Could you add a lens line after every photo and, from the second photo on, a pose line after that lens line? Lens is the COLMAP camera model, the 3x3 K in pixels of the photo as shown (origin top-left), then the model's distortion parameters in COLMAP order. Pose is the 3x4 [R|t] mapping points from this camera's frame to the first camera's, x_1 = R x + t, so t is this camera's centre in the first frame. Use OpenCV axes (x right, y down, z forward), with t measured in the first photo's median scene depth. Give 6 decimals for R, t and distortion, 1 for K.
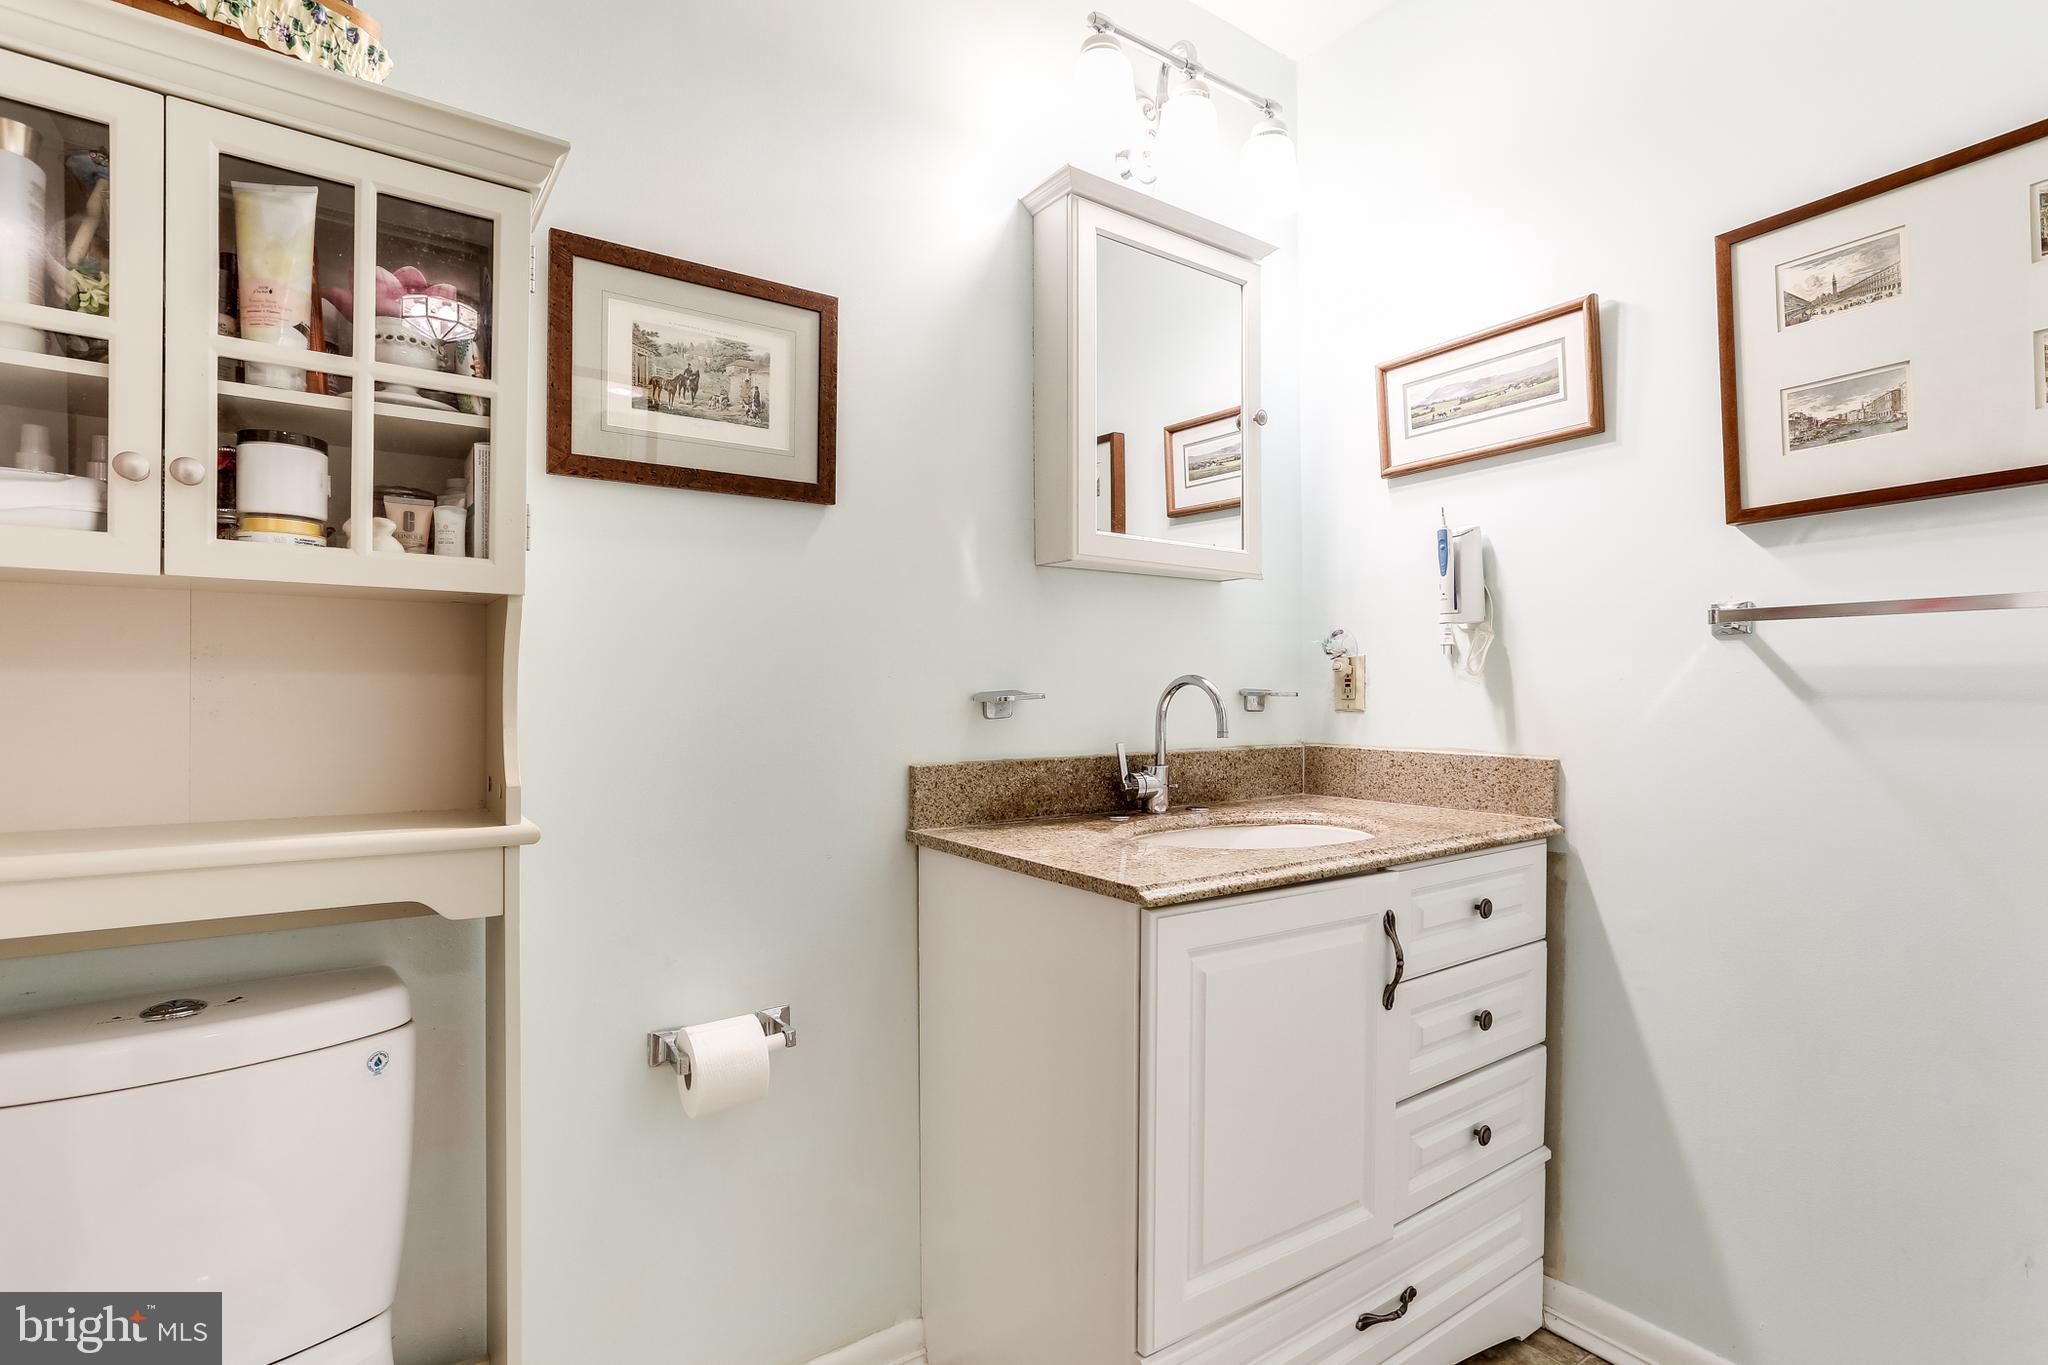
lens RADIAL K [[946.3, 0, 1024.0], [0, 946.3, 682.5], [0, 0, 1]] dist [-0.001149, 0.000029]
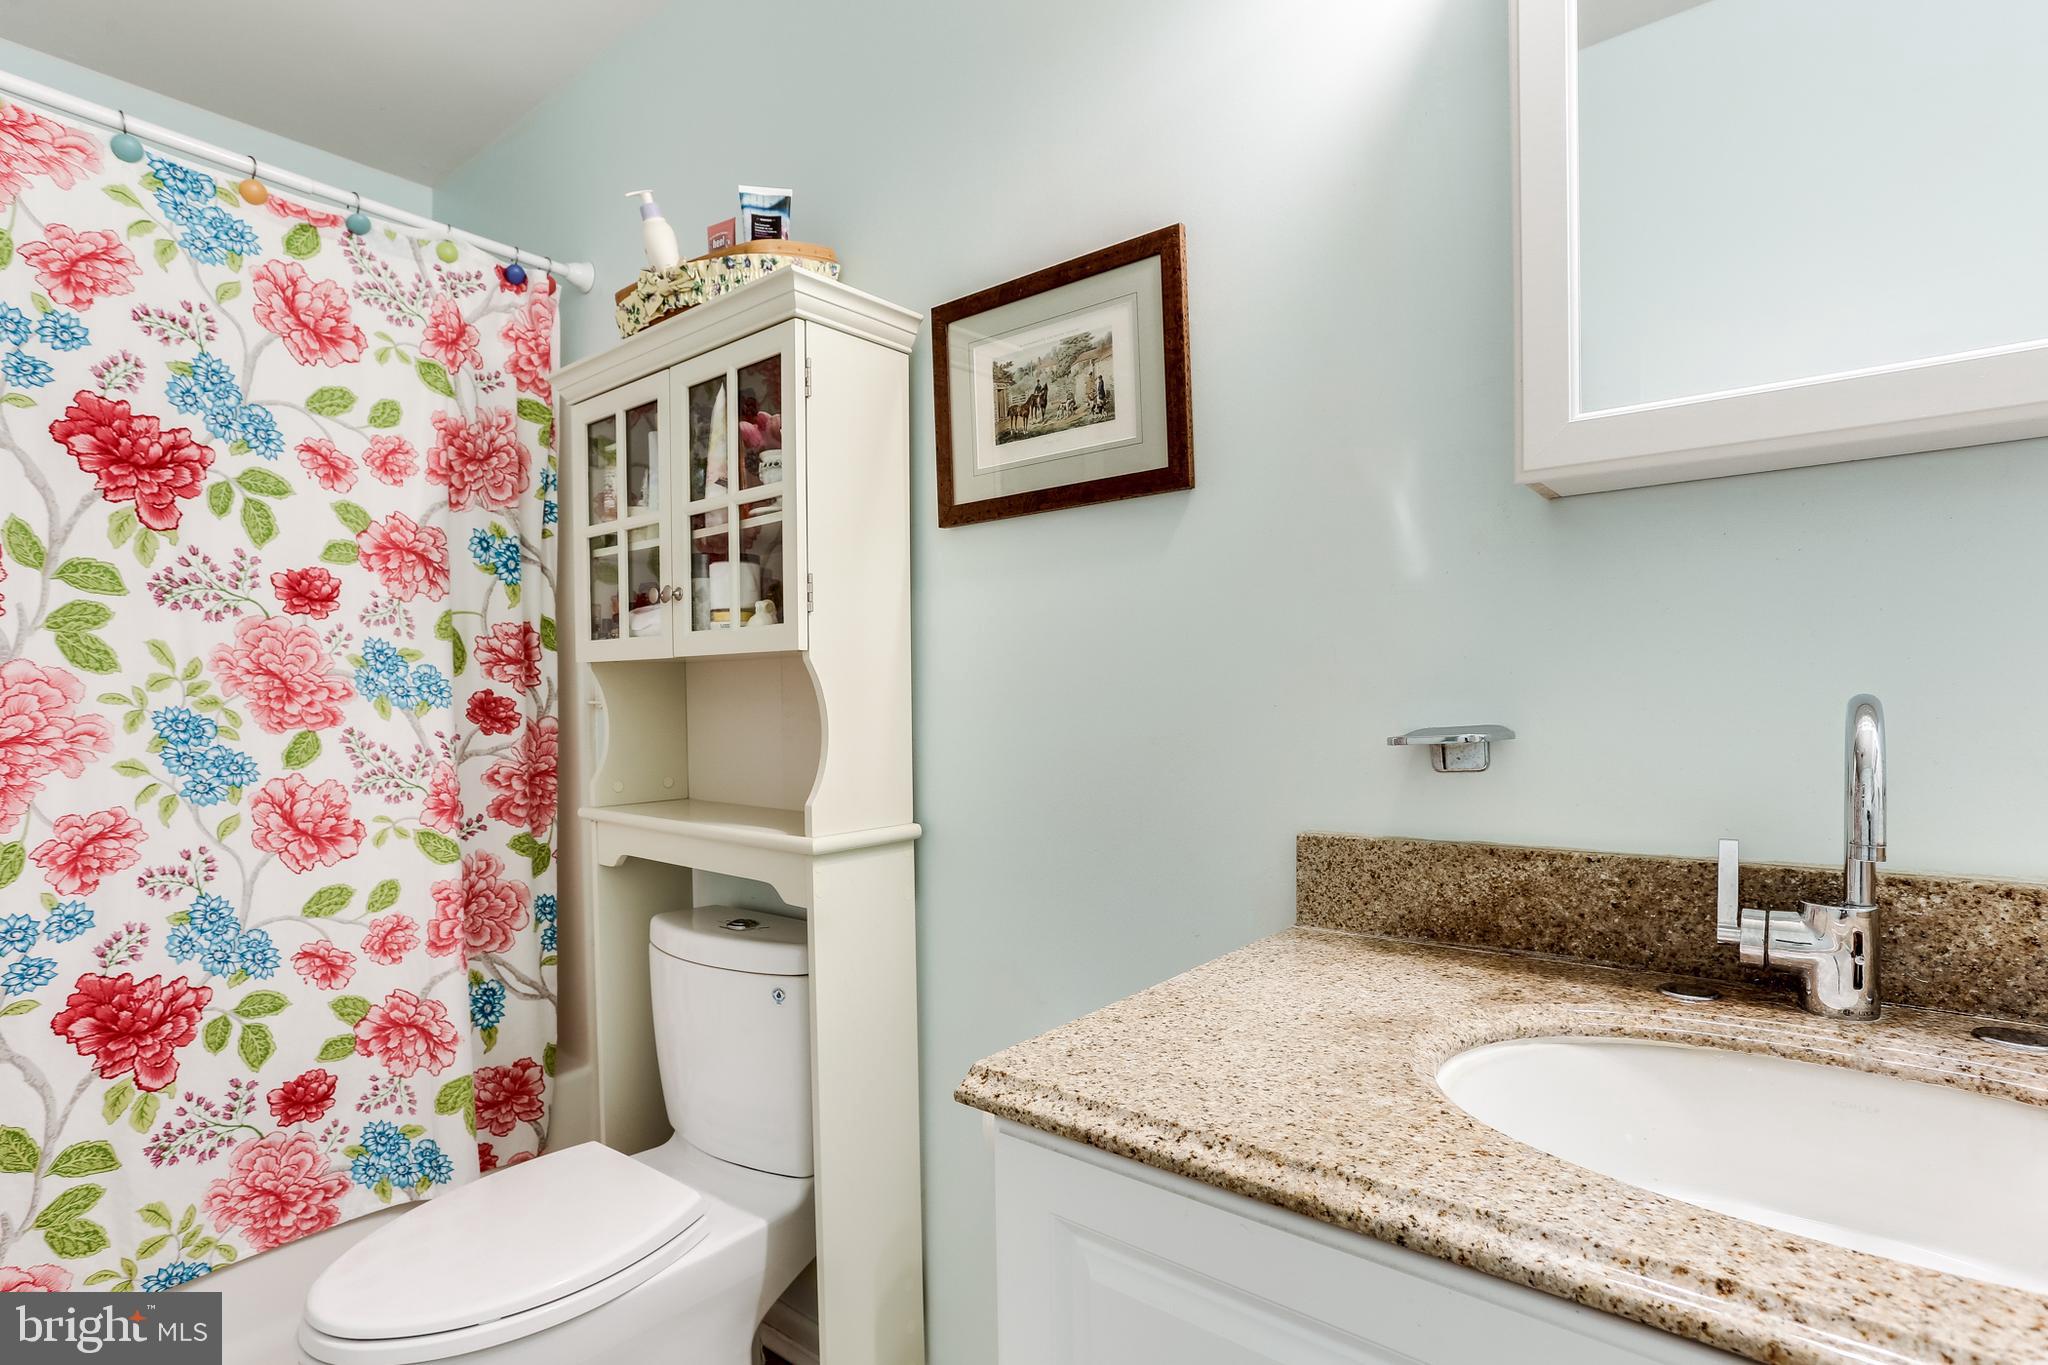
lens RADIAL K [[1019.7, 0, 1022.0], [0, 1019.7, 697.0], [0, 0, 1]] dist [-0.012212, 0.000286]
pose [[0.302888, -0.000779, -0.953026, 0.587593], [0.028077, 0.999573, 0.008107, -0.026247], [0.952613, -0.029214, 0.302780, 0.635034]]
